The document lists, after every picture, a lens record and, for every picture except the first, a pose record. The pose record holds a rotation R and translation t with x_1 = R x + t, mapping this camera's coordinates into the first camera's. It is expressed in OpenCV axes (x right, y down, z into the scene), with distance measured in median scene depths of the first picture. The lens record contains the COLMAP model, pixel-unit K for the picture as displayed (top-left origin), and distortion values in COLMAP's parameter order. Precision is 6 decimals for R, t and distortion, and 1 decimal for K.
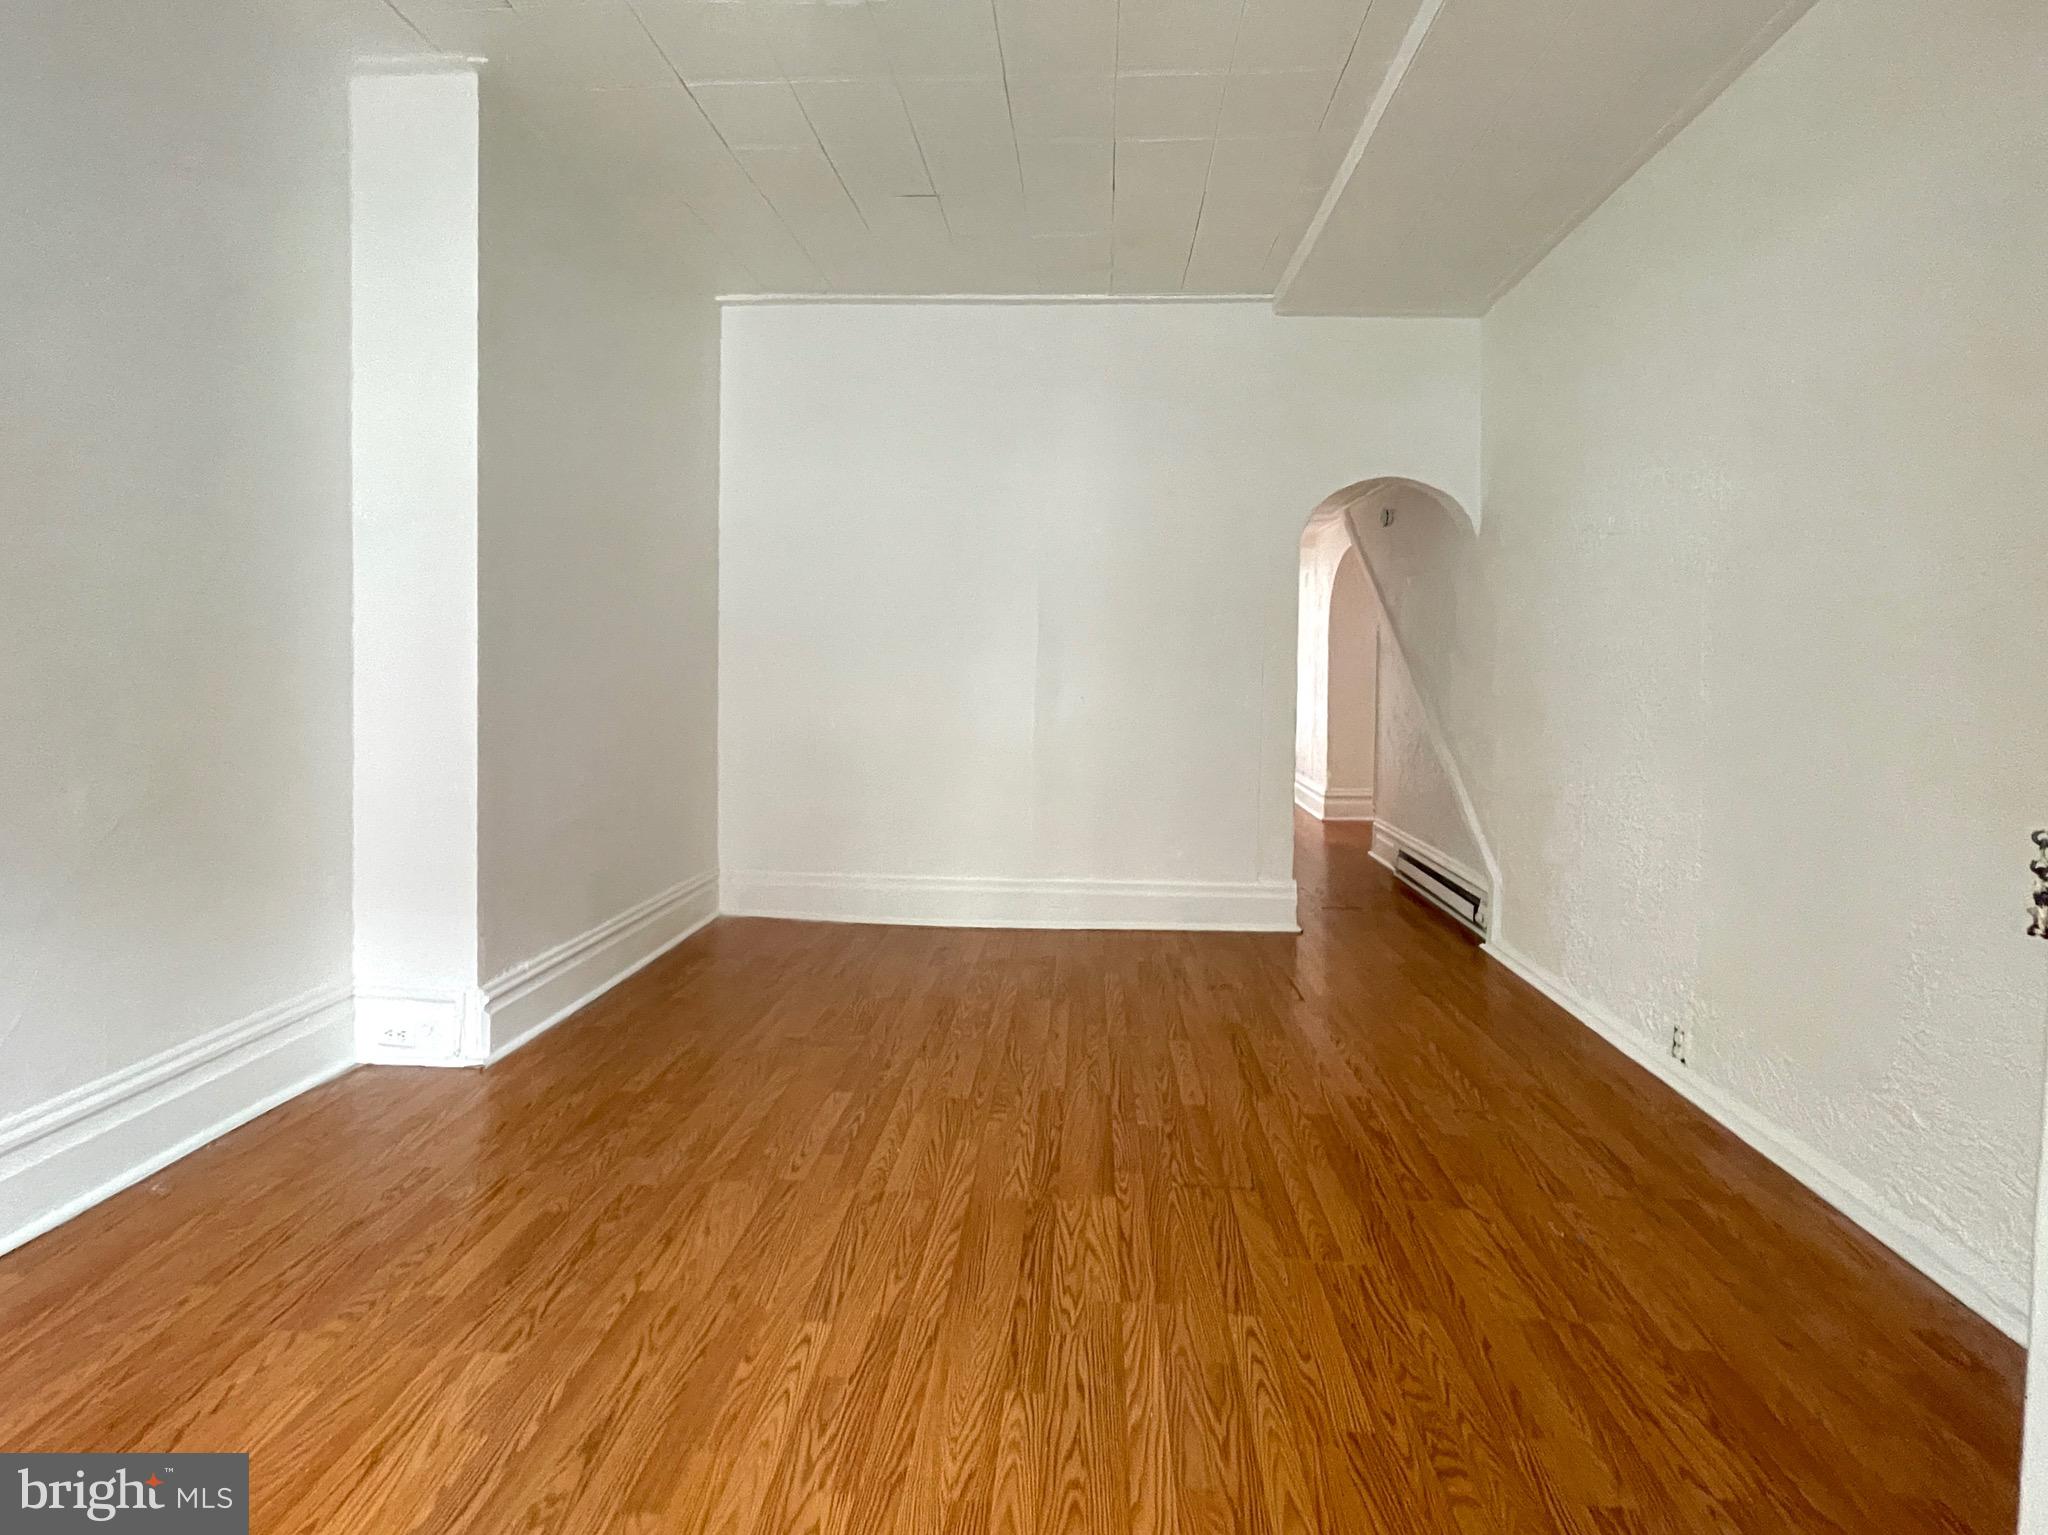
lens RADIAL K [[822.0, 0, 1031.5], [0, 822.0, 766.7], [0, 0, 1]] dist [-0.001472, -0.000510]
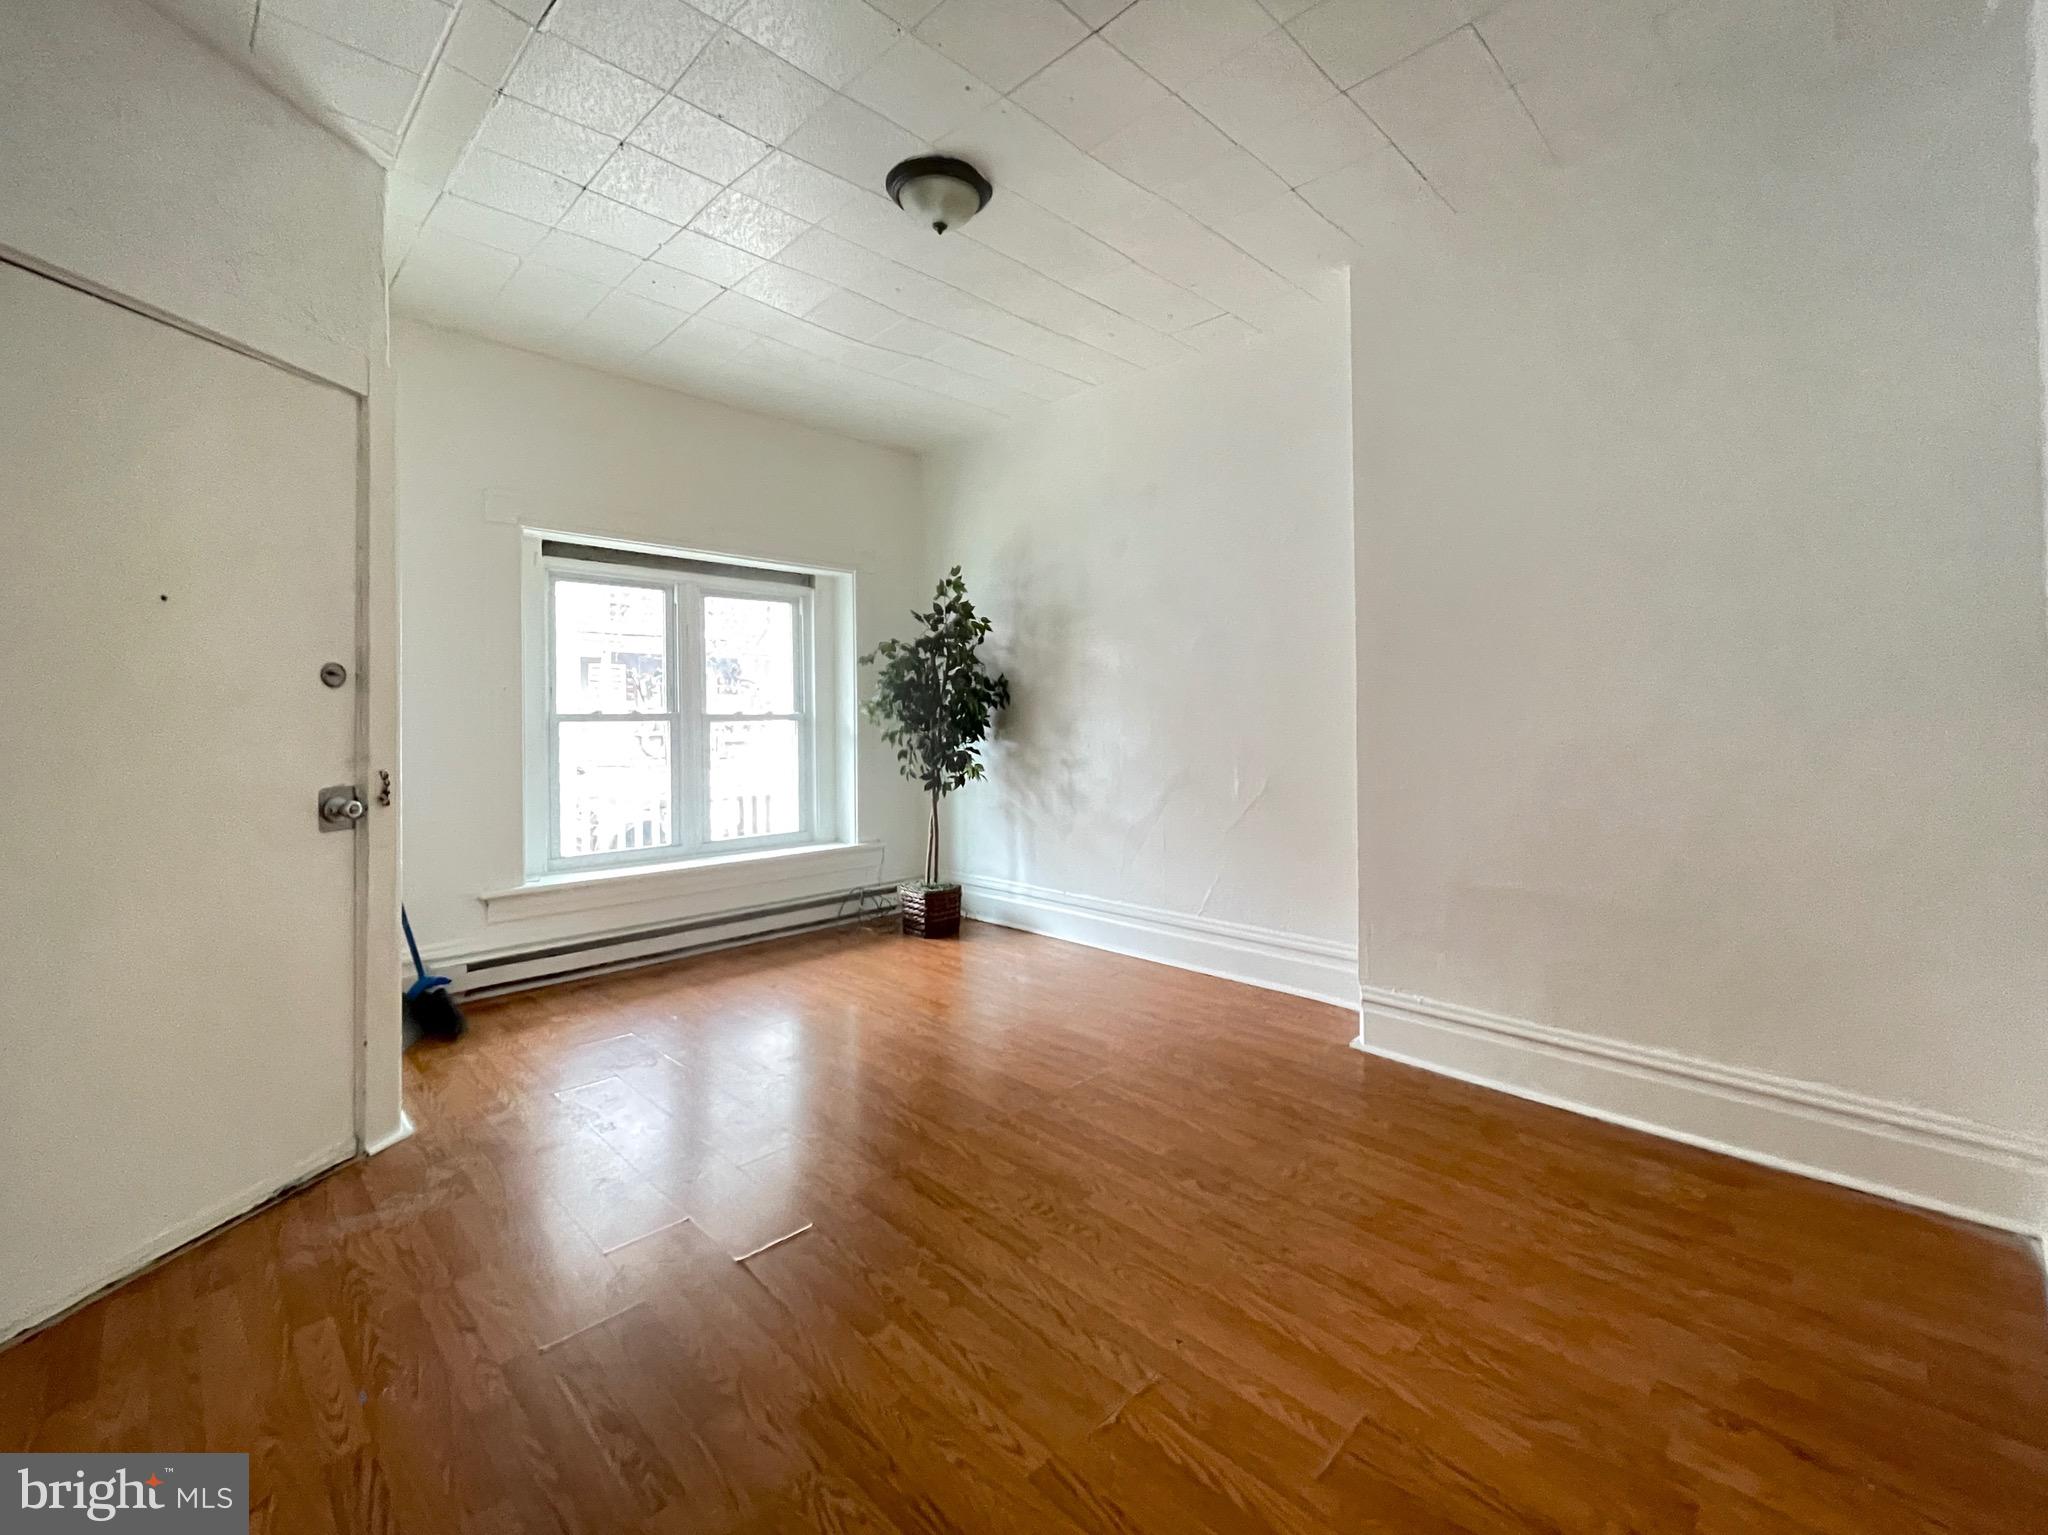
lens RADIAL K [[822.0, 0, 1031.5], [0, 822.0, 766.7], [0, 0, 1]] dist [-0.001472, -0.000510]
pose [[-0.633257, 0.043640, -0.772711, 0.642331], [-0.066234, 0.991690, 0.110287, -0.172012], [0.771102, 0.121020, -0.625104, 1.468125]]
